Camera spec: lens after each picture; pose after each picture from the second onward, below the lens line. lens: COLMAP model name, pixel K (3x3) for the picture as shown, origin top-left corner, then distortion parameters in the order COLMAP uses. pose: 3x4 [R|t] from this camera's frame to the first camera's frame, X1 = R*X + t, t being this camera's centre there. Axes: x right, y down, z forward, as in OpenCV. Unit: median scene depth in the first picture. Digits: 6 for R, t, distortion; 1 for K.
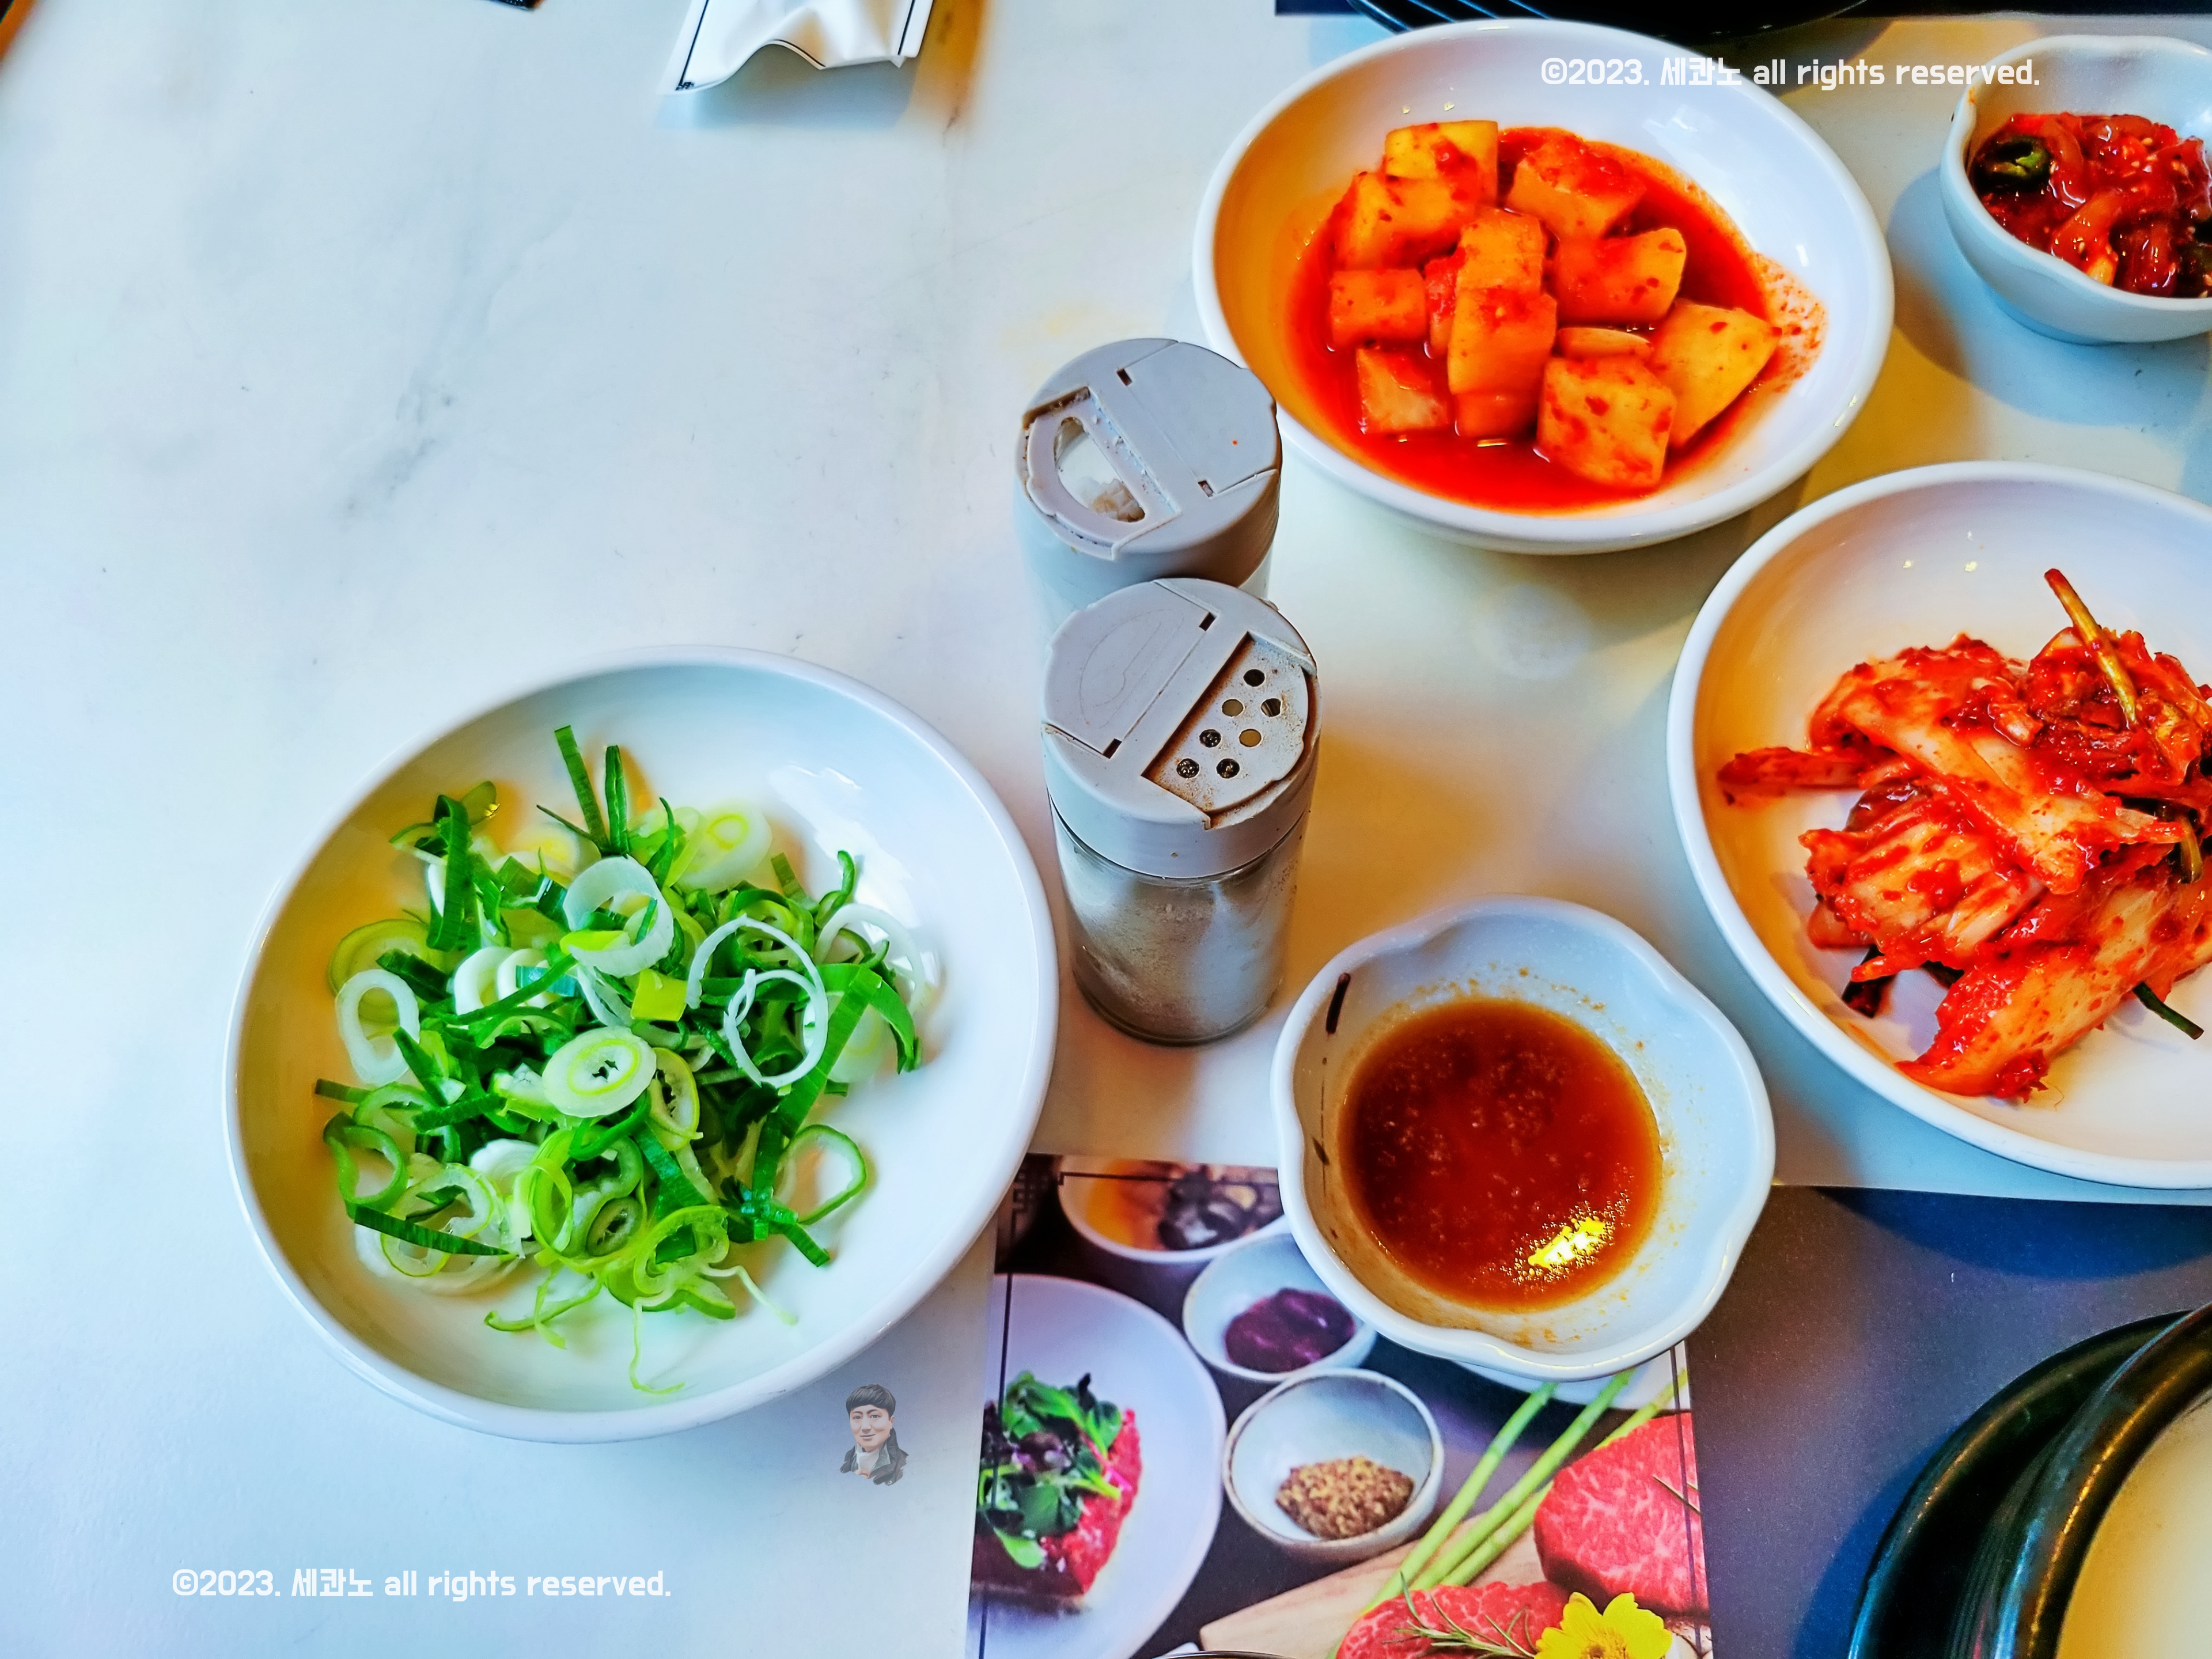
lens RADIAL K [[1712.1, 0, 1085.0], [0, 1712.1, 868.5], [0, 0, 1]] dist [-0.042321, 0.033677]
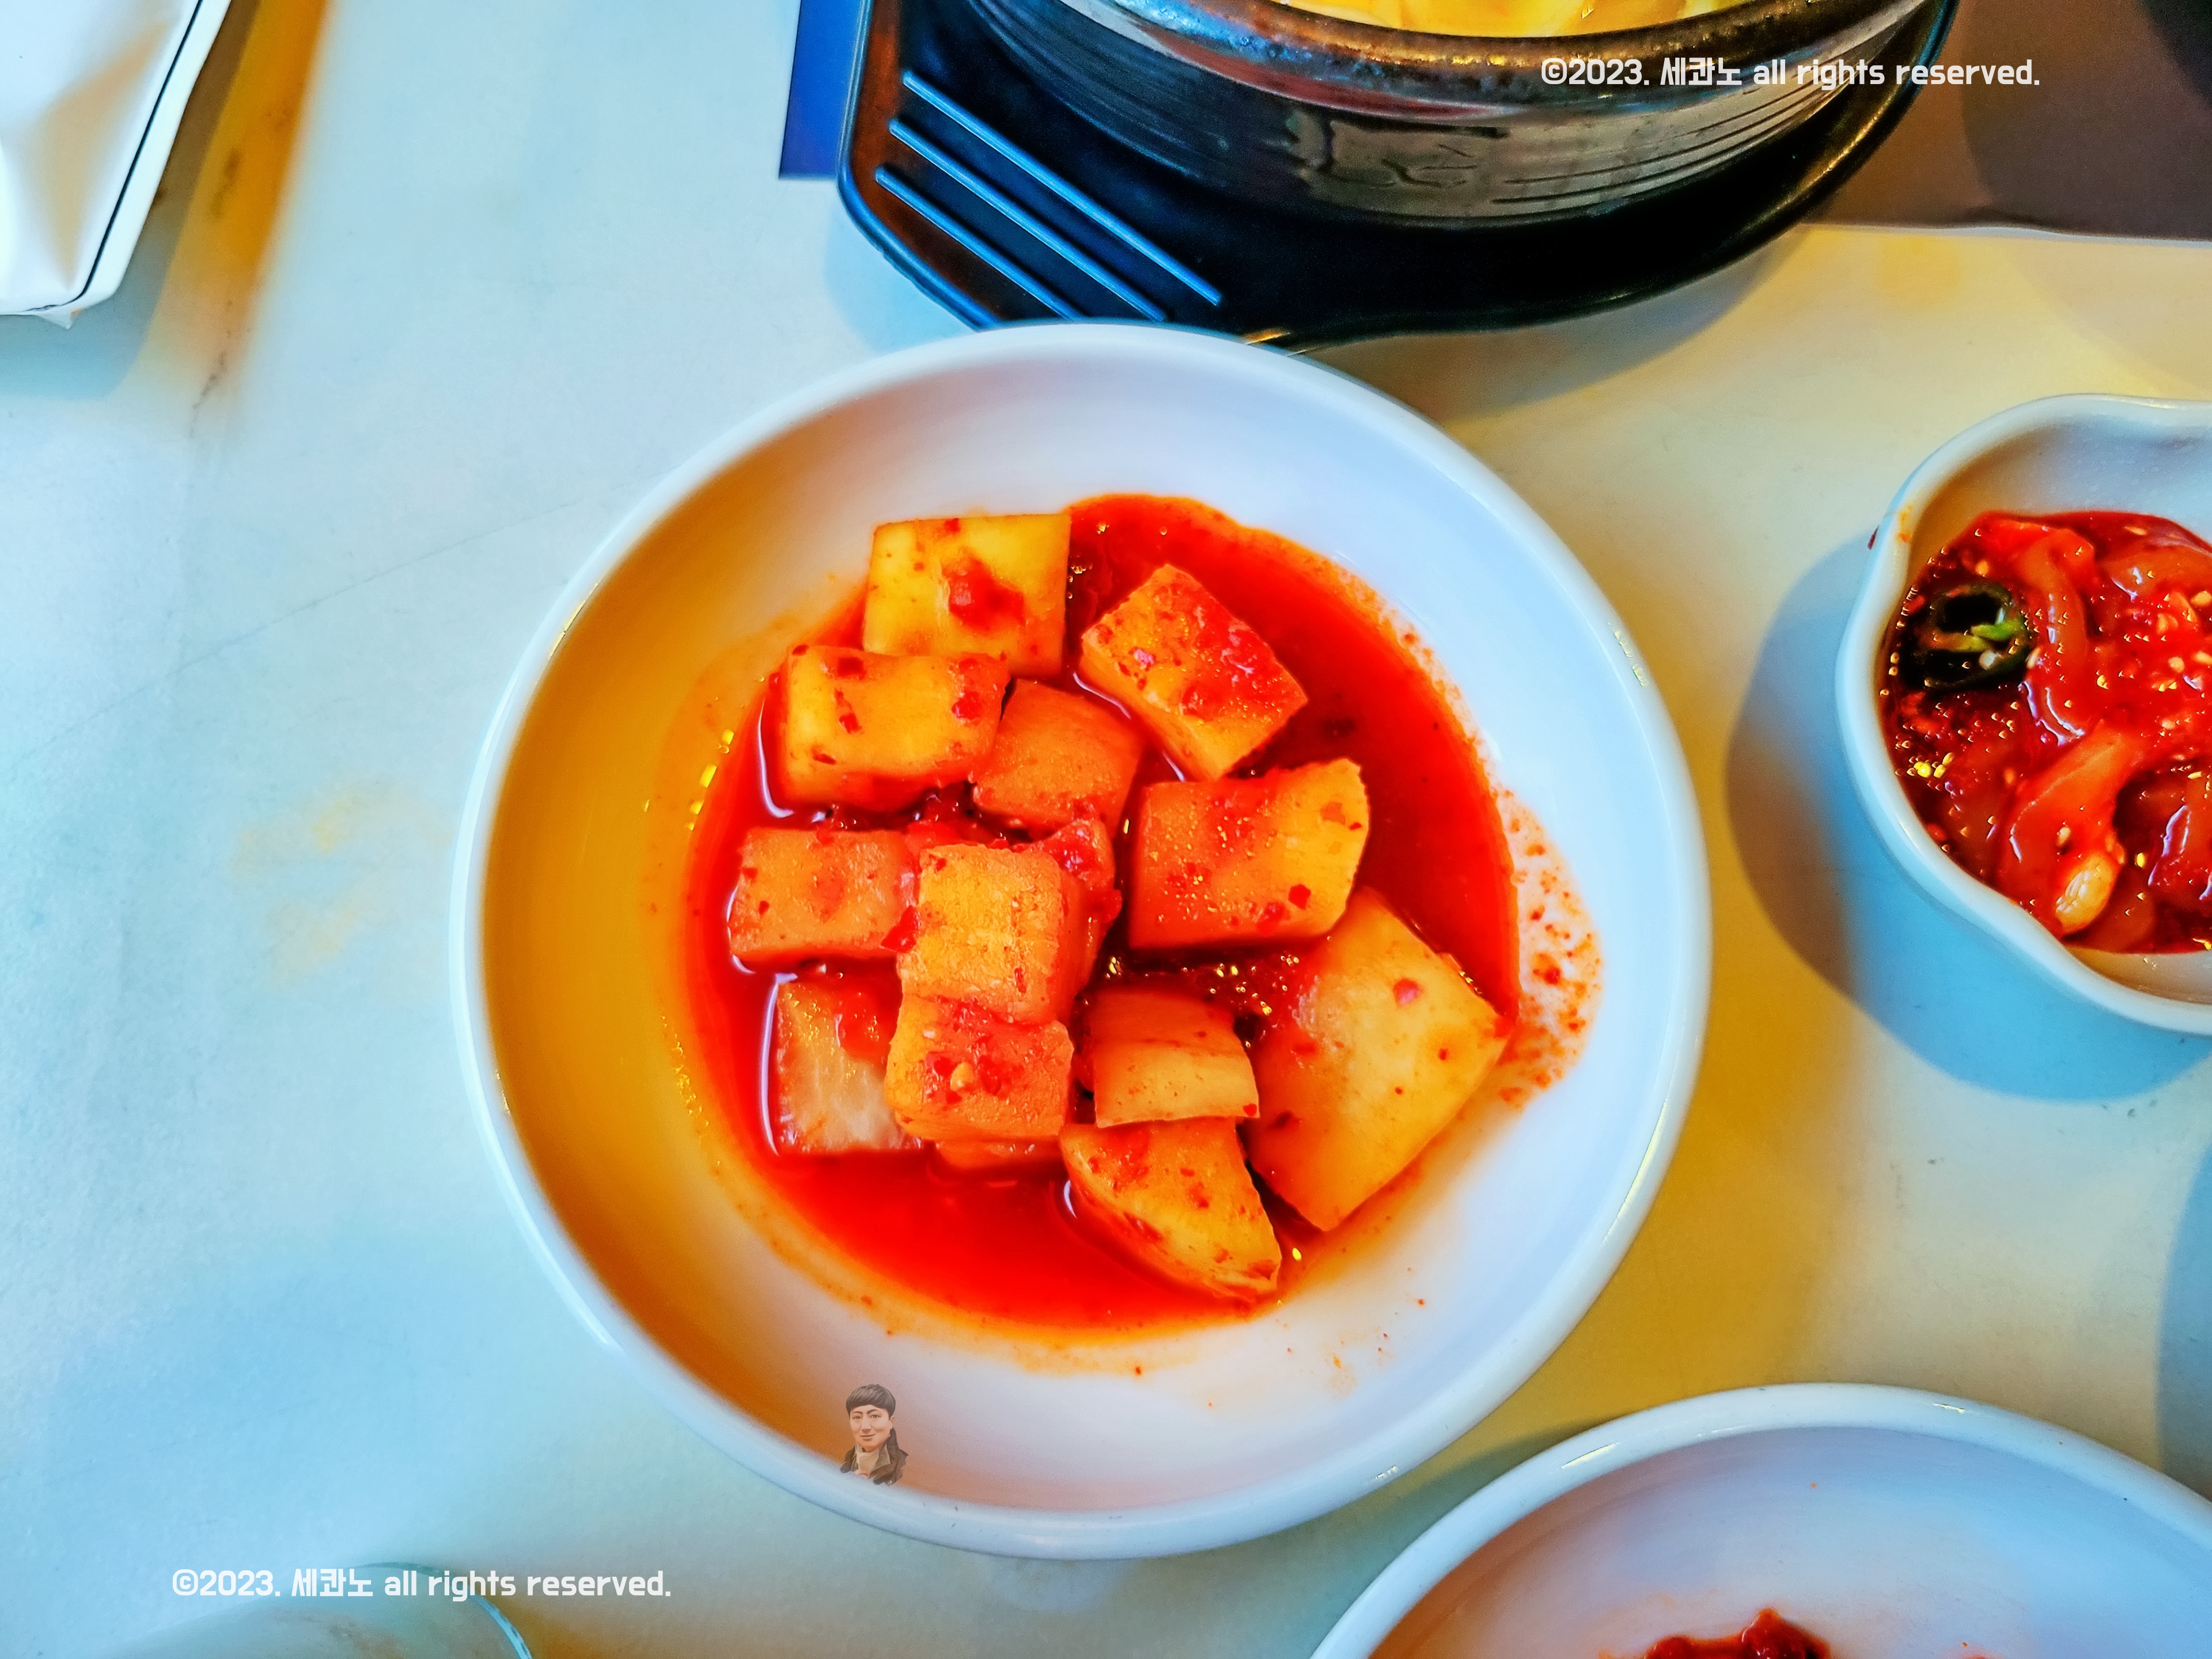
lens RADIAL K [[1712.1, 0, 1095.2], [0, 1712.1, 830.4], [0, 0, 1]] dist [-0.042321, 0.033677]
pose [[0.999478, 0.014506, 0.028872, 0.299355], [-0.019152, 0.985633, 0.167810, -0.547272], [-0.026023, -0.168275, 0.985396, 0.540588]]
